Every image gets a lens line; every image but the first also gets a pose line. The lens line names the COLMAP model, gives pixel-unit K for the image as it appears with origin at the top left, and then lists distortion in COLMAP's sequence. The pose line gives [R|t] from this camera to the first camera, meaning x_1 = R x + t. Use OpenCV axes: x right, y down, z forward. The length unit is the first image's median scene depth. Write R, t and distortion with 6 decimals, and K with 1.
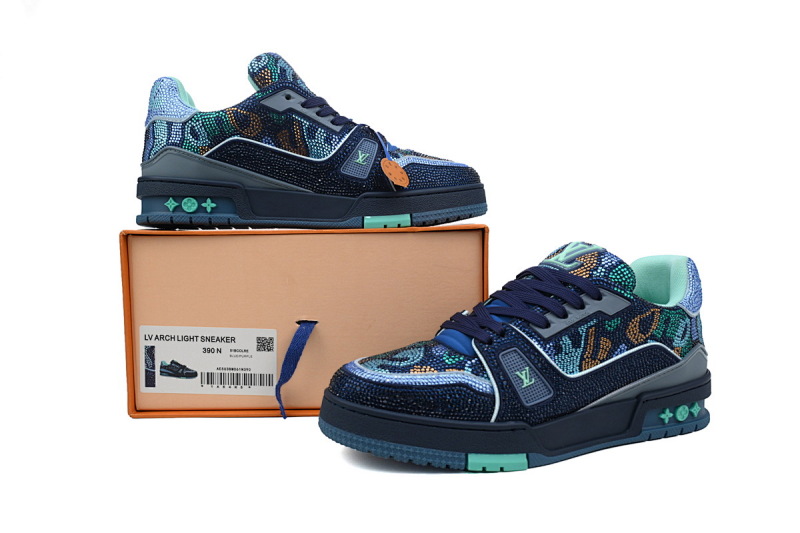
lens RADIAL K [[653.9, 0, 400.0], [0, 653.9, 266.5], [0, 0, 1]] dist [0.000568, 0.000433]
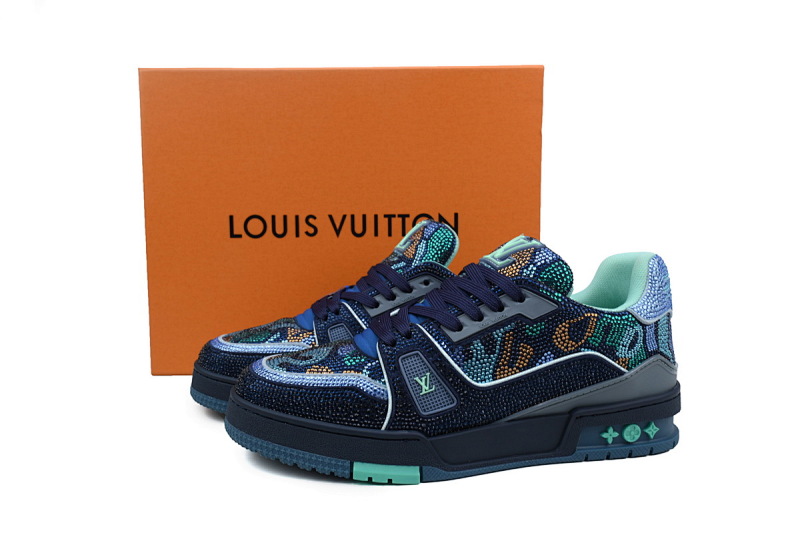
lens RADIAL K [[653.9, 0, 400.0], [0, 653.9, 266.5], [0, 0, 1]] dist [0.000568, 0.000433]
pose [[0.978772, 0.014810, -0.204417, 0.329909], [-0.012587, 0.999847, 0.012169, -0.006083], [0.204566, -0.009337, 0.978808, 0.089324]]
